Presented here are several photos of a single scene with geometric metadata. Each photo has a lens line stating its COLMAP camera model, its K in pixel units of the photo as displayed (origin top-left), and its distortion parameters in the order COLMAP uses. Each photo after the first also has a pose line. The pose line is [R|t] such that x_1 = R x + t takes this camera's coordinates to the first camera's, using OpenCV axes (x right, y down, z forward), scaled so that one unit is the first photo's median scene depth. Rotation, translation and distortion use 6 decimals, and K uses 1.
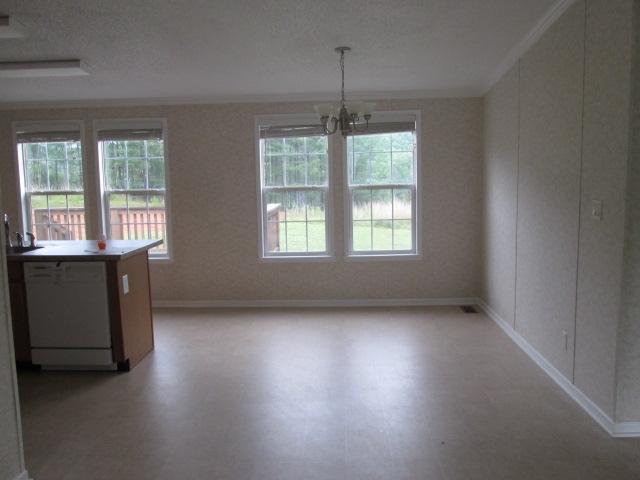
lens RADIAL K [[531.9, 0, 320.0], [0, 531.9, 240.0], [0, 0, 1]] dist [-0.045142, 0.008583]
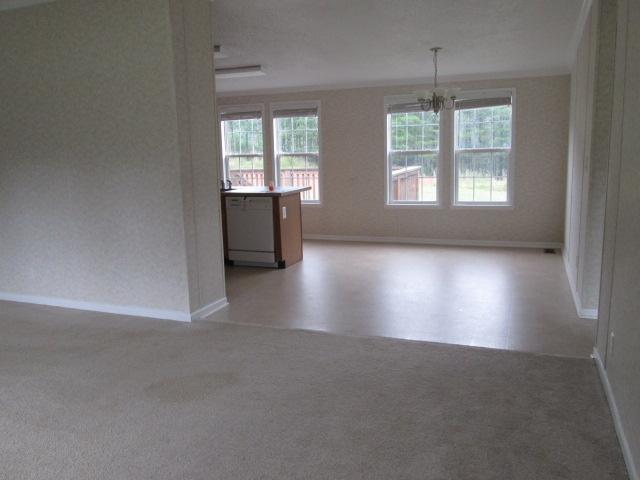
lens RADIAL K [[531.9, 0, 320.0], [0, 531.9, 240.0], [0, 0, 1]] dist [-0.045142, 0.008583]
pose [[0.946790, 0.048070, -0.318242, 0.165134], [-0.028885, 0.997484, 0.064734, 0.041806], [0.320553, -0.052097, 0.945797, -0.319287]]
